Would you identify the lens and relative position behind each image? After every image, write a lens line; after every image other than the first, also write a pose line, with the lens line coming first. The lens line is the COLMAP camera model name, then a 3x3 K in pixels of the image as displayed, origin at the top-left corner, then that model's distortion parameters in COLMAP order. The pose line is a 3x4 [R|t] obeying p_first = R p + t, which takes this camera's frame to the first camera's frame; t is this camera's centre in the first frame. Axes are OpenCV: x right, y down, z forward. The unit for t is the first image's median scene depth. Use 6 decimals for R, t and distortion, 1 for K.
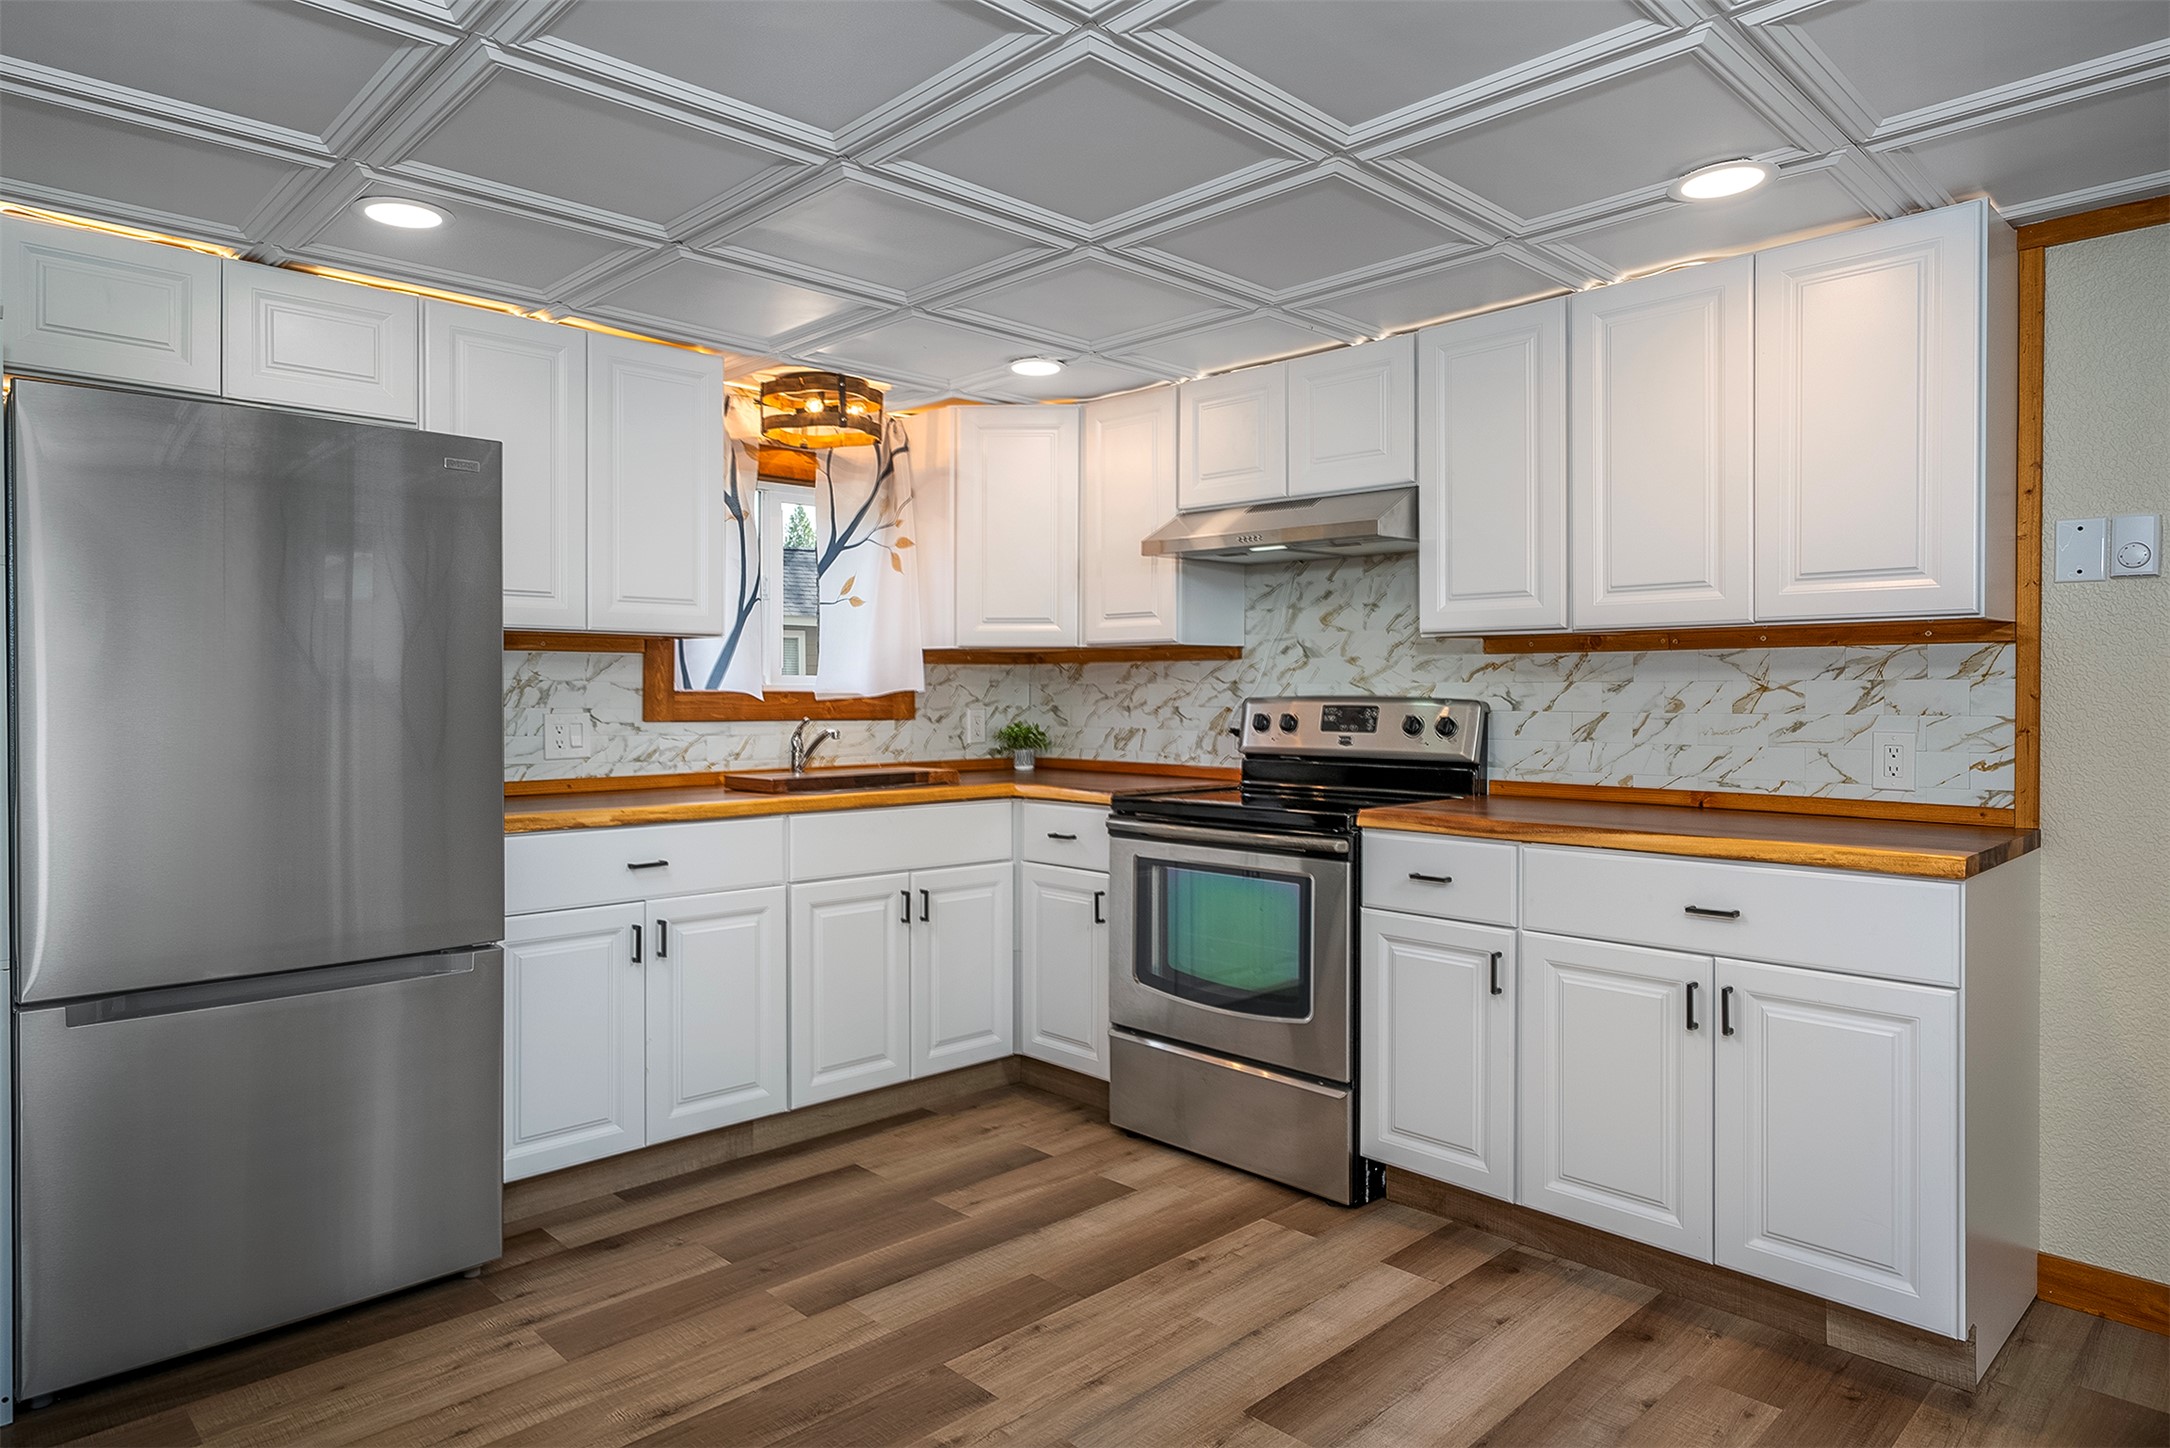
lens RADIAL K [[1284.6, 0, 1084.4], [0, 1284.6, 706.1], [0, 0, 1]] dist [-0.001412, 0.003162]
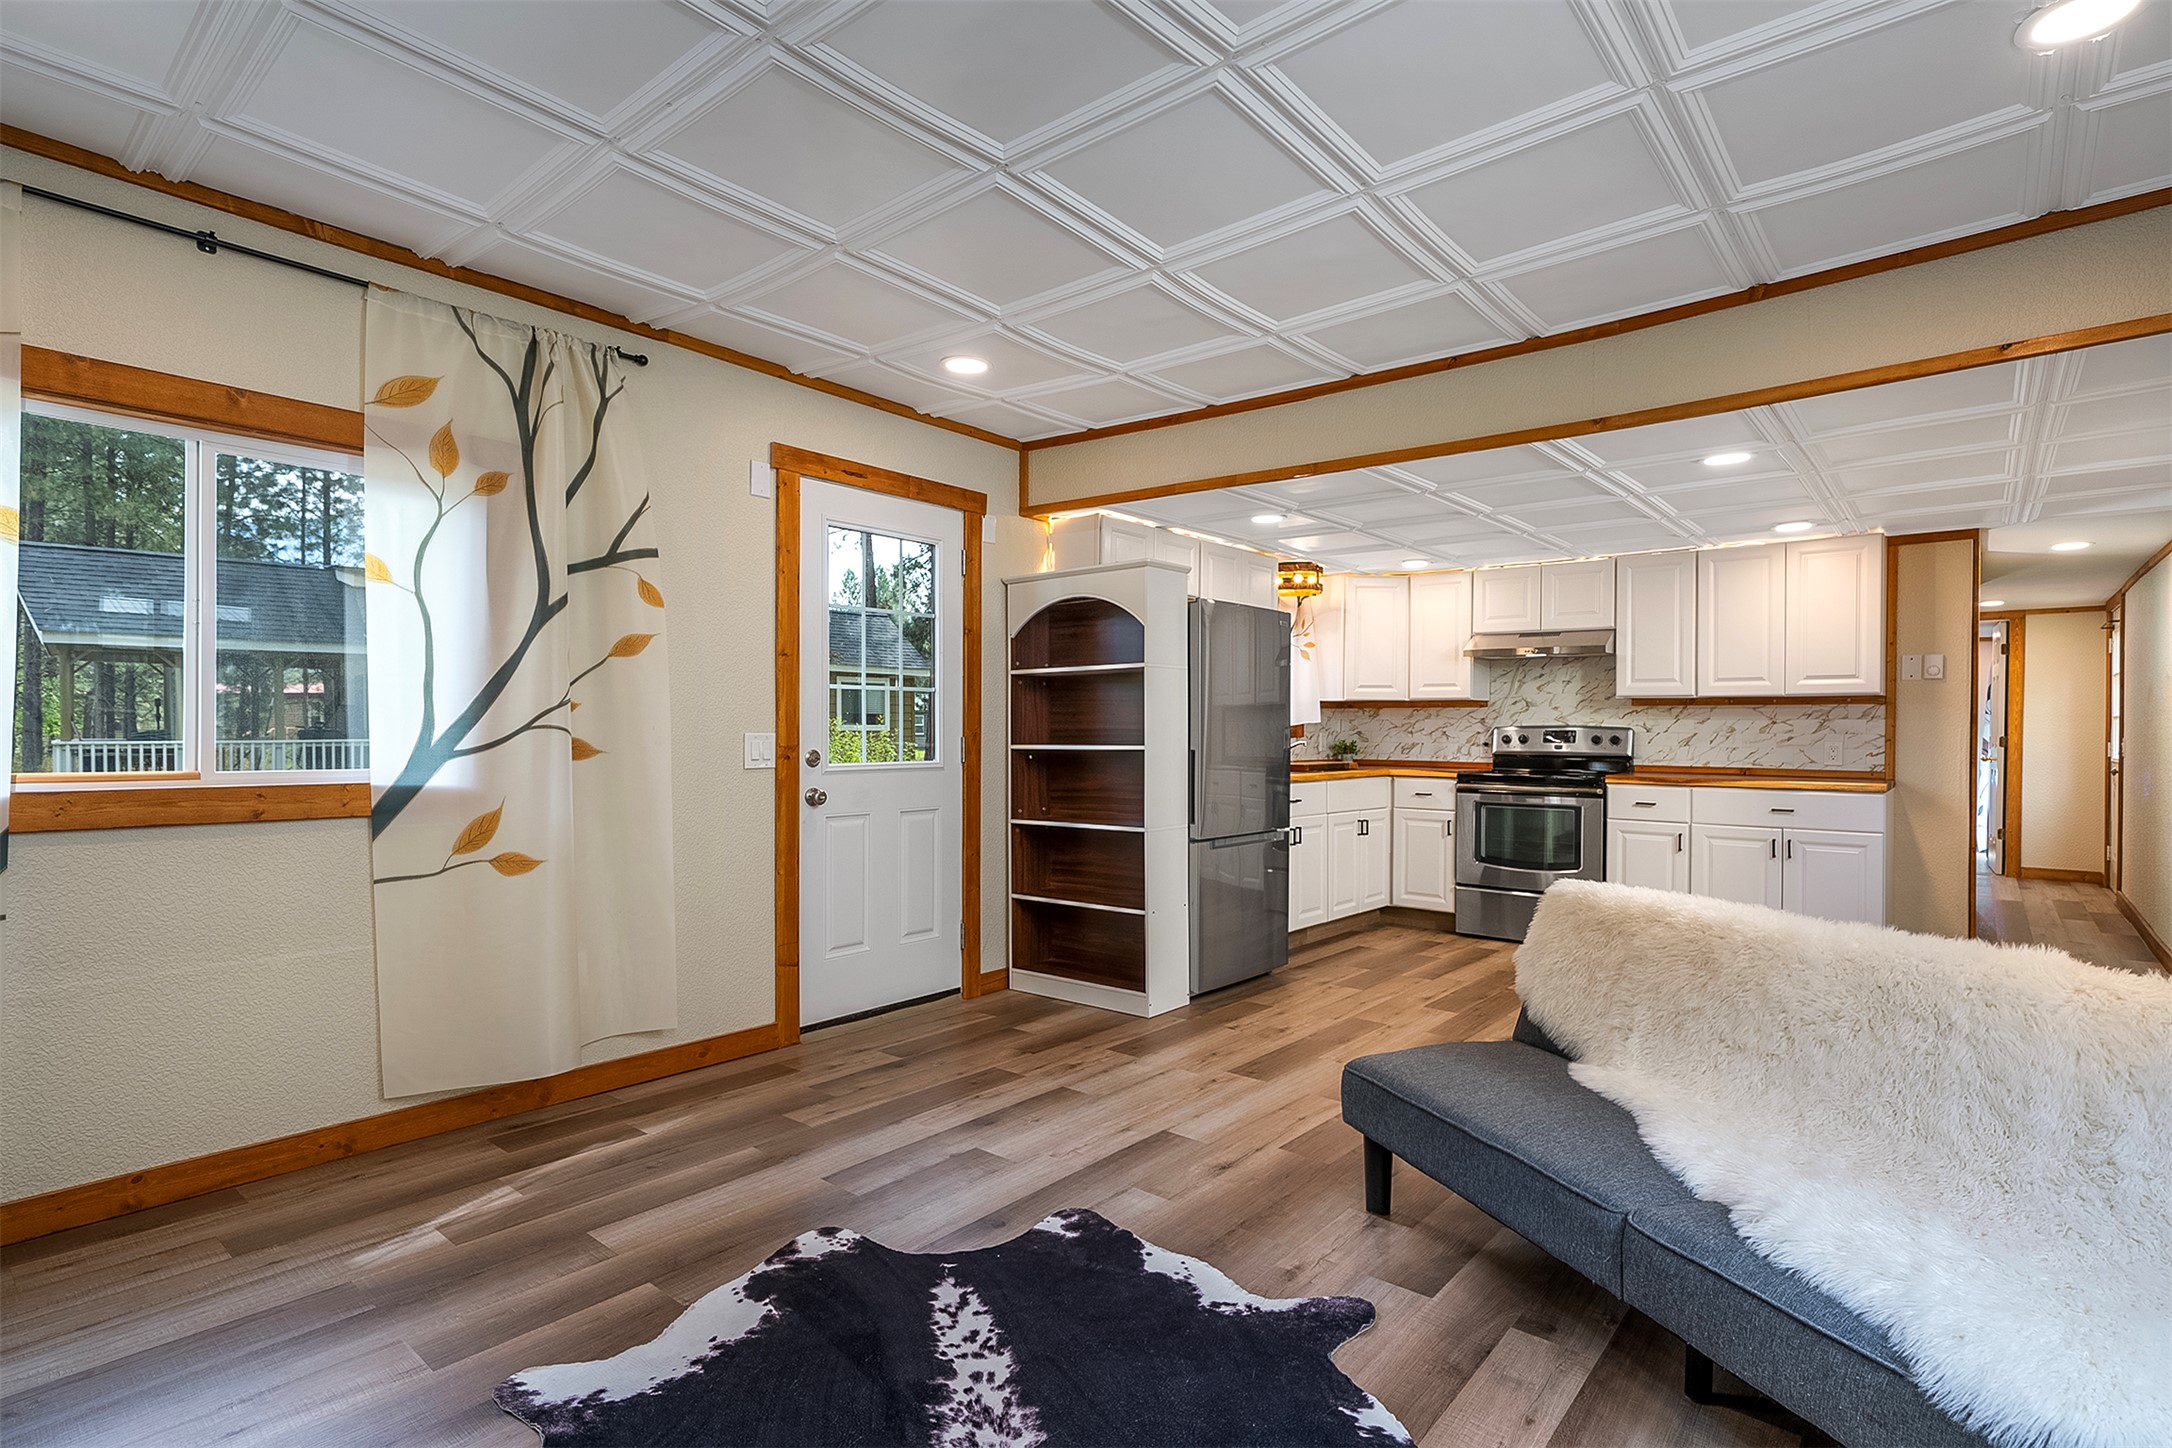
lens RADIAL K [[1064.0, 0, 1104.8], [0, 1064.0, 736.0], [0, 0, 1]] dist [-0.002779, -0.000355]
pose [[0.994695, 0.004878, 0.102750, -0.725576], [-0.004468, 0.999981, -0.004214, 0.019867], [-0.102768, 0.003733, 0.994698, -0.649375]]
